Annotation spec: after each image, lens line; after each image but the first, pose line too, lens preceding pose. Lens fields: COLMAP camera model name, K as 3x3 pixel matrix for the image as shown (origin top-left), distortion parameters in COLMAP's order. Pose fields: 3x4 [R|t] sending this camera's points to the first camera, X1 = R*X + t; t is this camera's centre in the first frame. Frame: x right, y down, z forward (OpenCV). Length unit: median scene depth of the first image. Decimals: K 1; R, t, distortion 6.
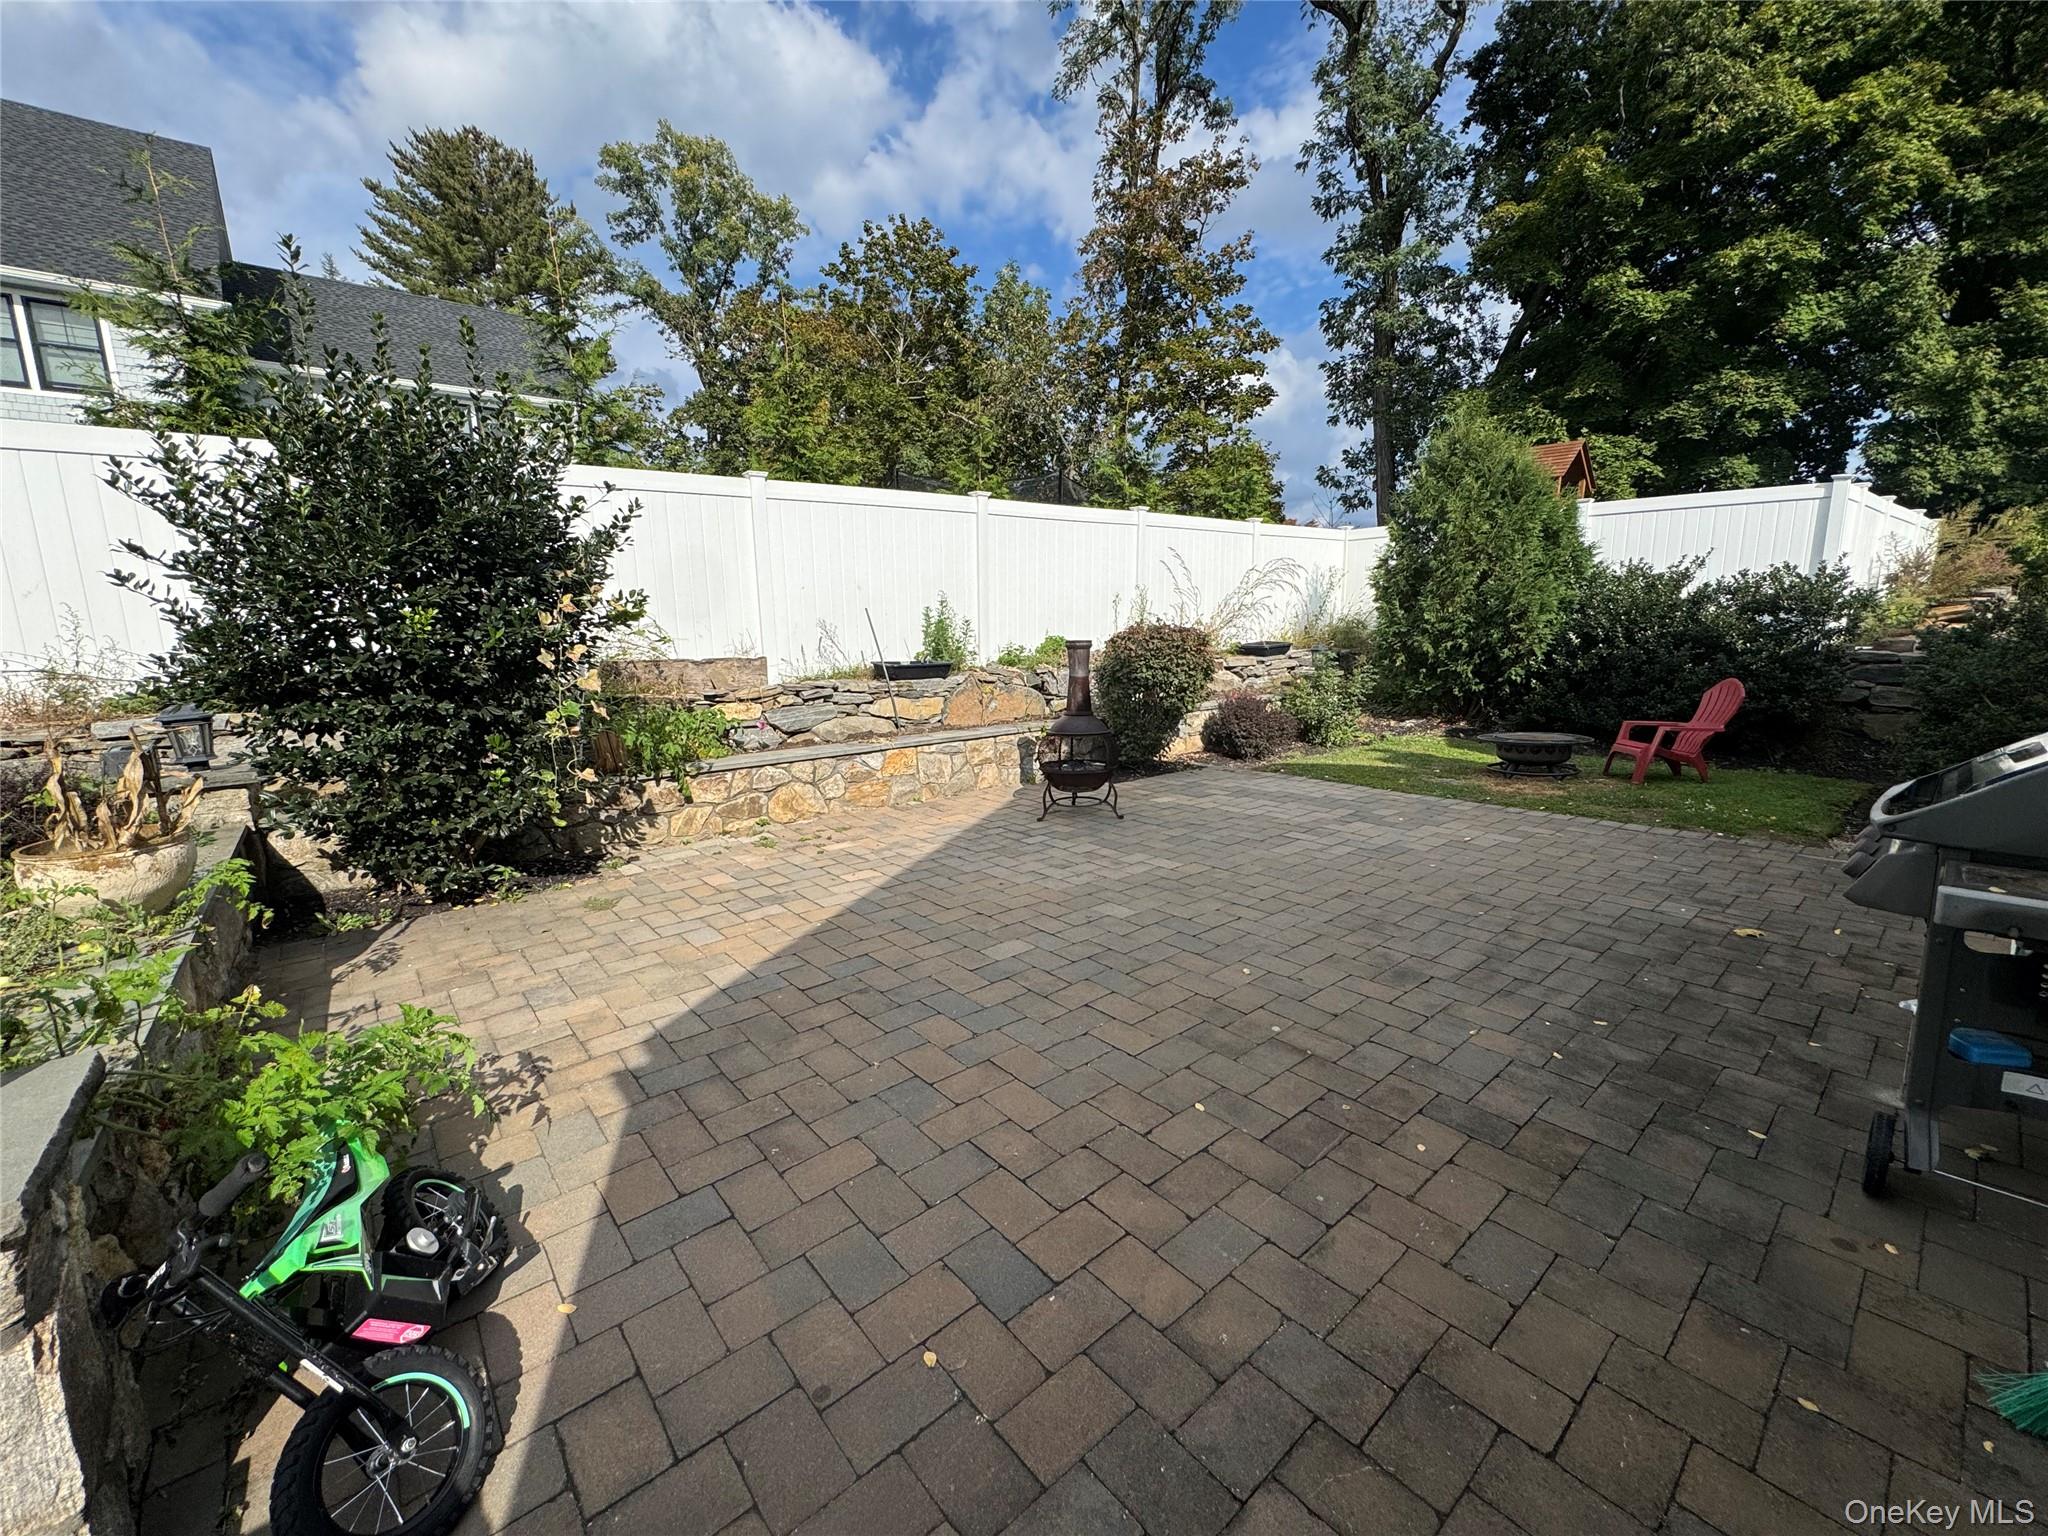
lens RADIAL K [[815.9, 0, 1021.1], [0, 815.9, 766.0], [0, 0, 1]] dist [-0.000652, -0.000692]
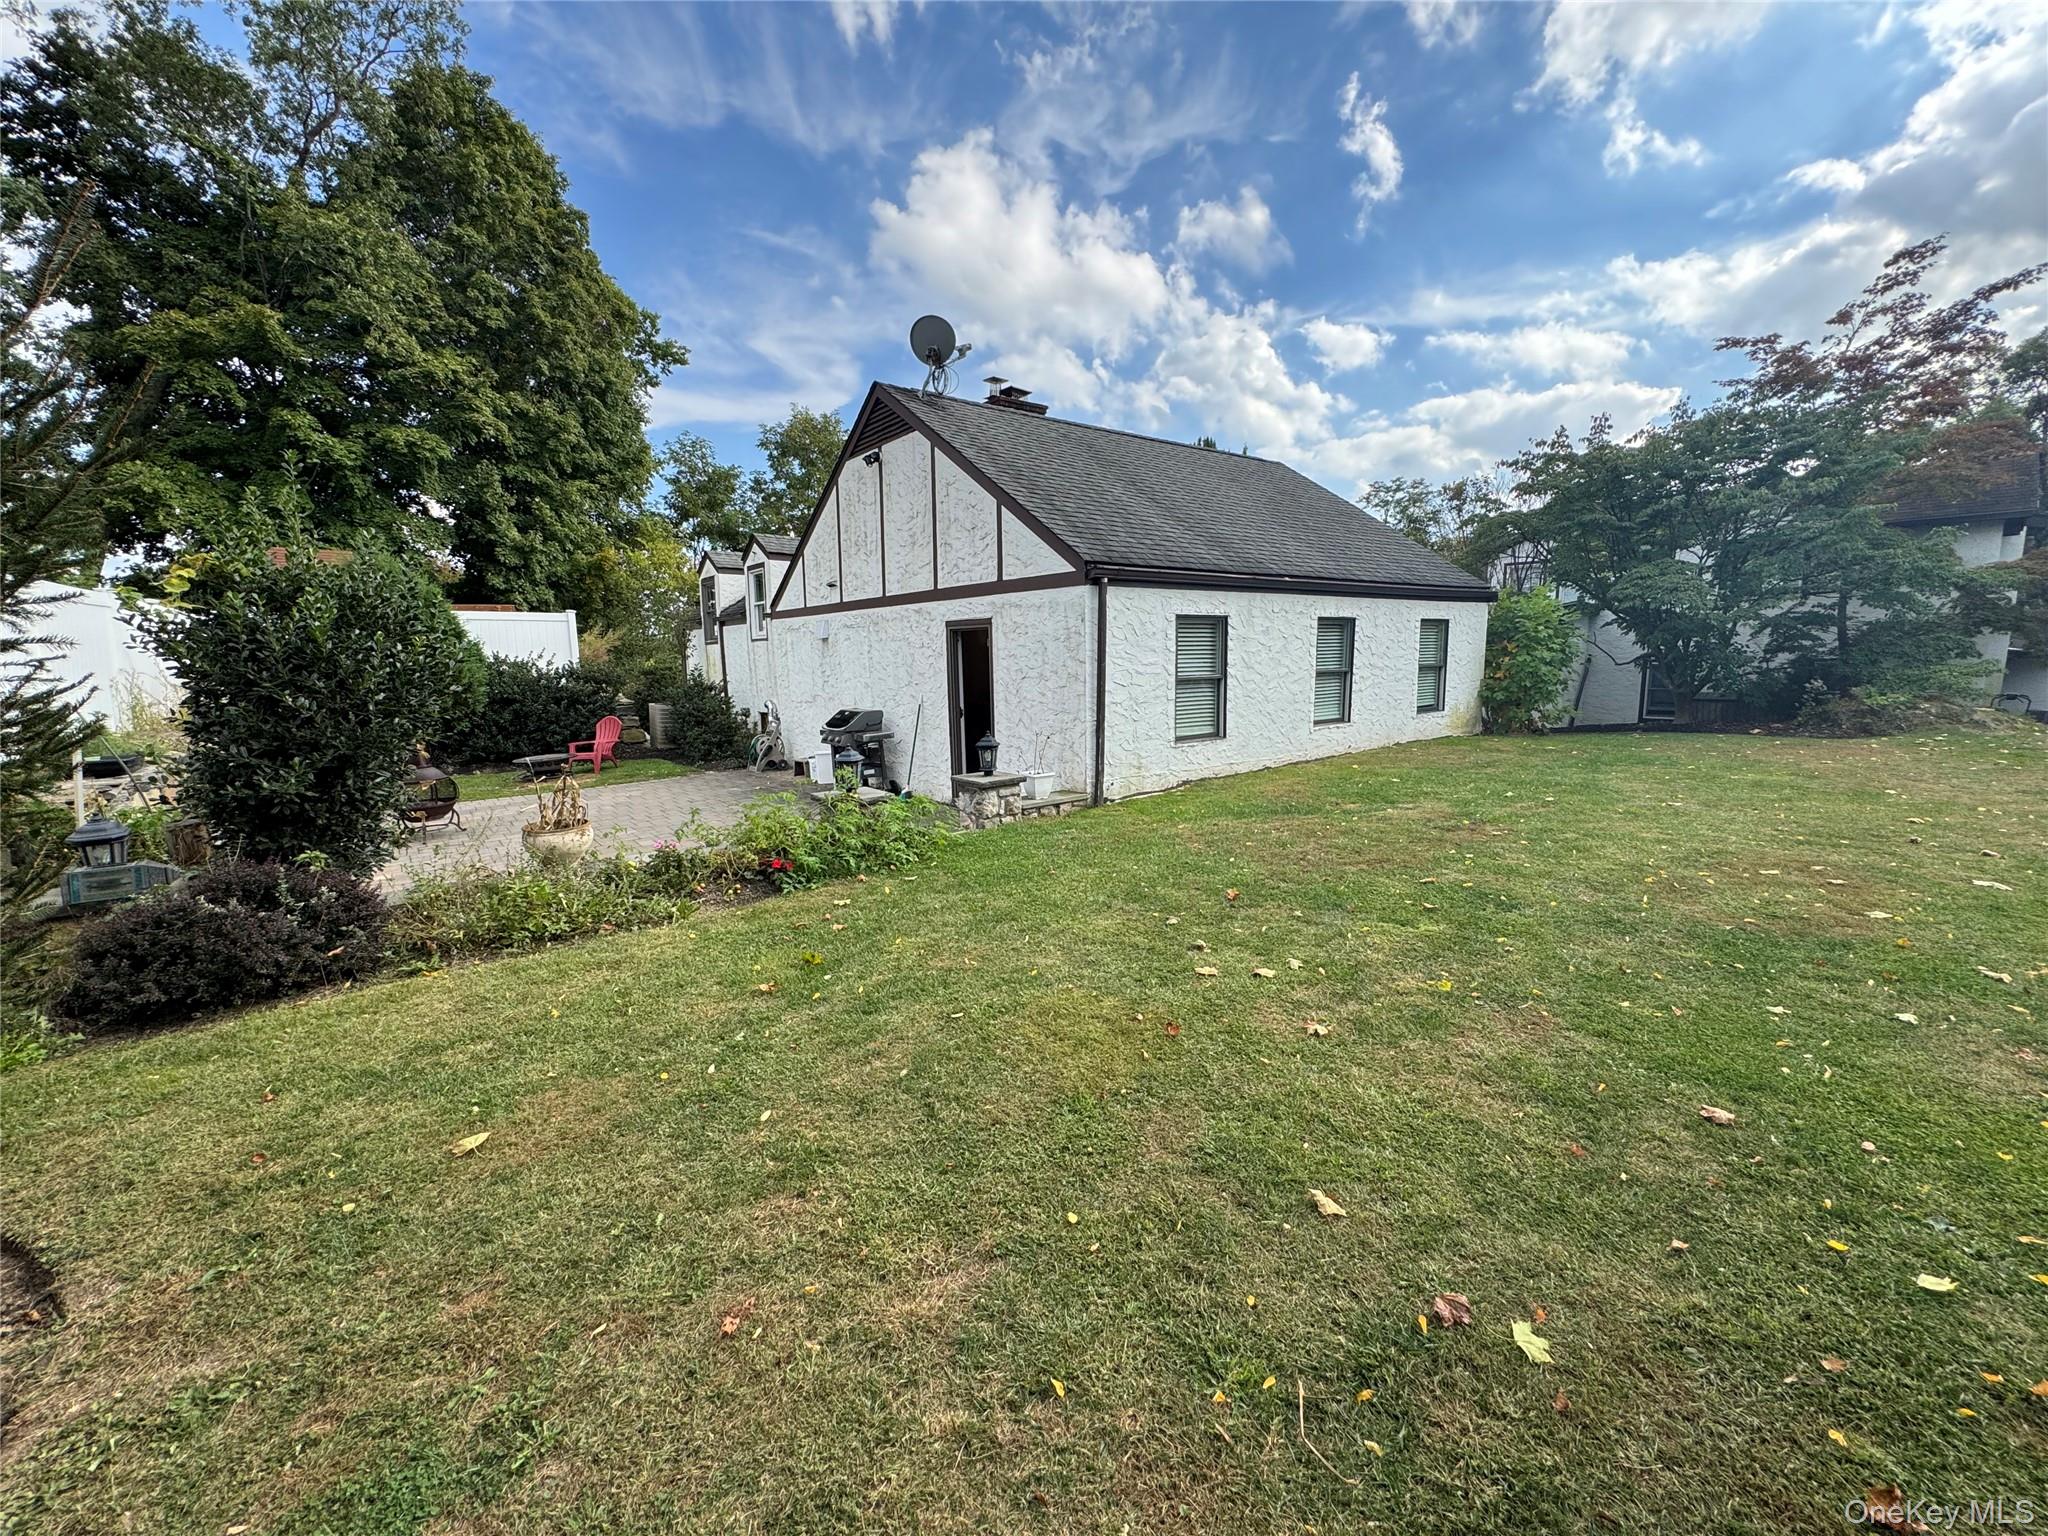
lens RADIAL K [[817.0, 0, 1024.0], [0, 817.0, 768.0], [0, 0, 1]] dist [-0.002205, -0.000446]
pose [[0.038416, -0.121930, 0.991795, -0.594399], [0.194302, 0.974495, 0.112277, -0.002965], [-0.980189, 0.188394, 0.061128, -0.057920]]
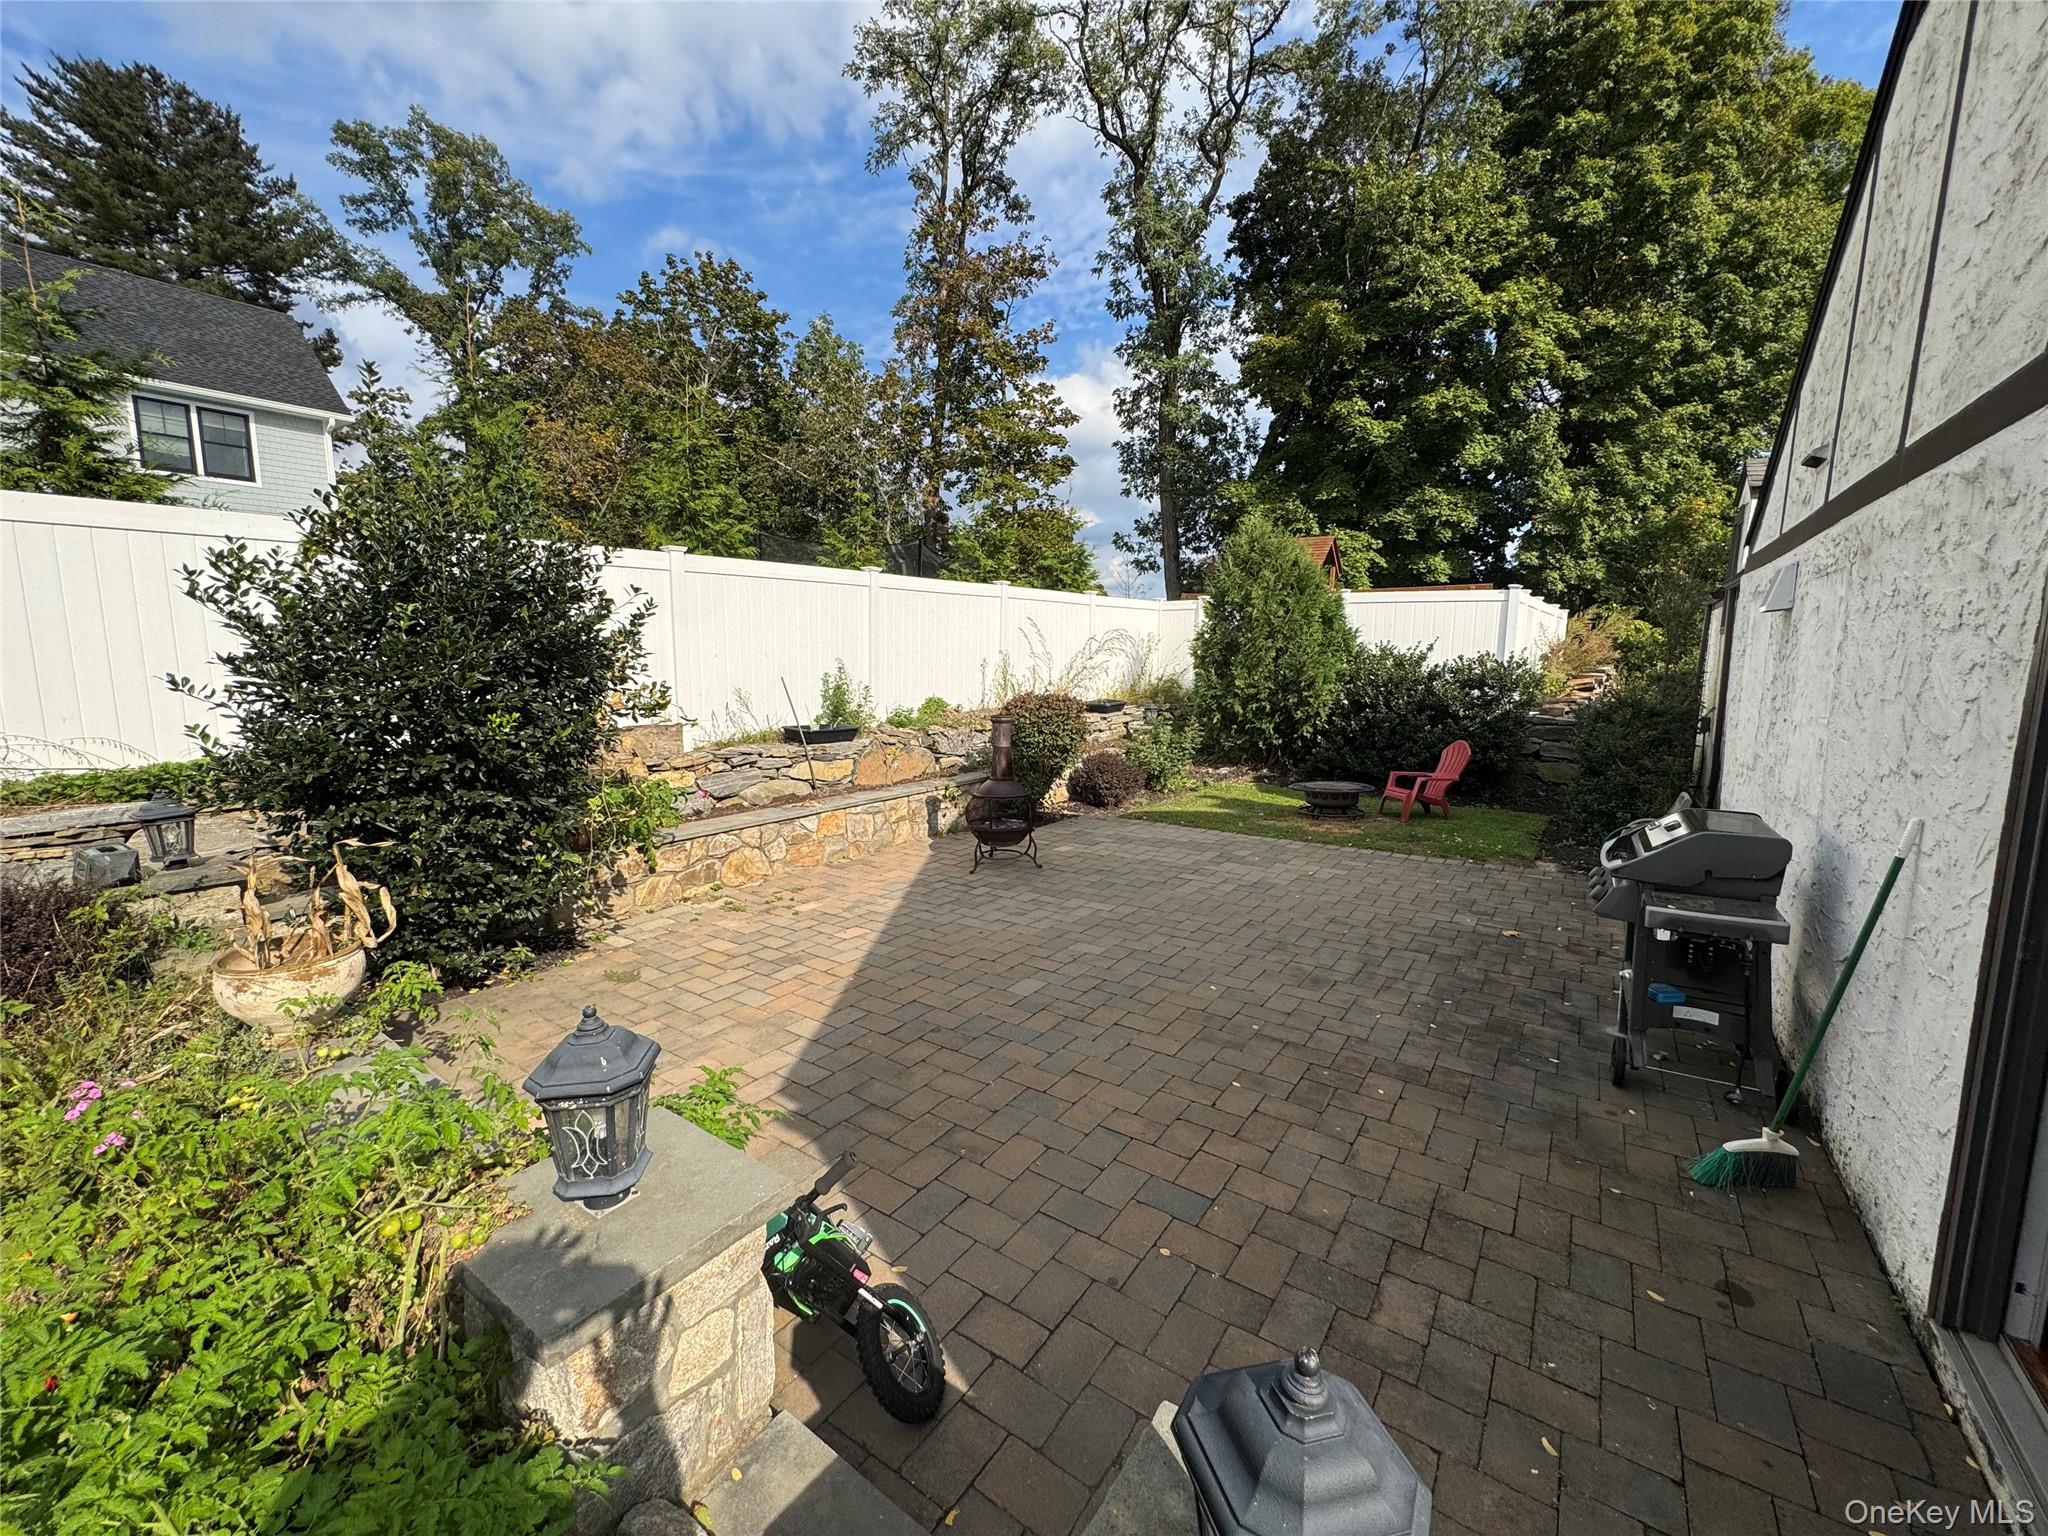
lens RADIAL K [[811.5, 0, 1024.0], [0, 811.5, 768.0], [0, 0, 1]] dist [-0.002642, -0.000757]
pose [[0.966466, -0.013498, 0.256441, -0.082808], [0.023595, 0.999061, -0.036340, -0.015495], [-0.255710, 0.041173, 0.965877, -0.050005]]
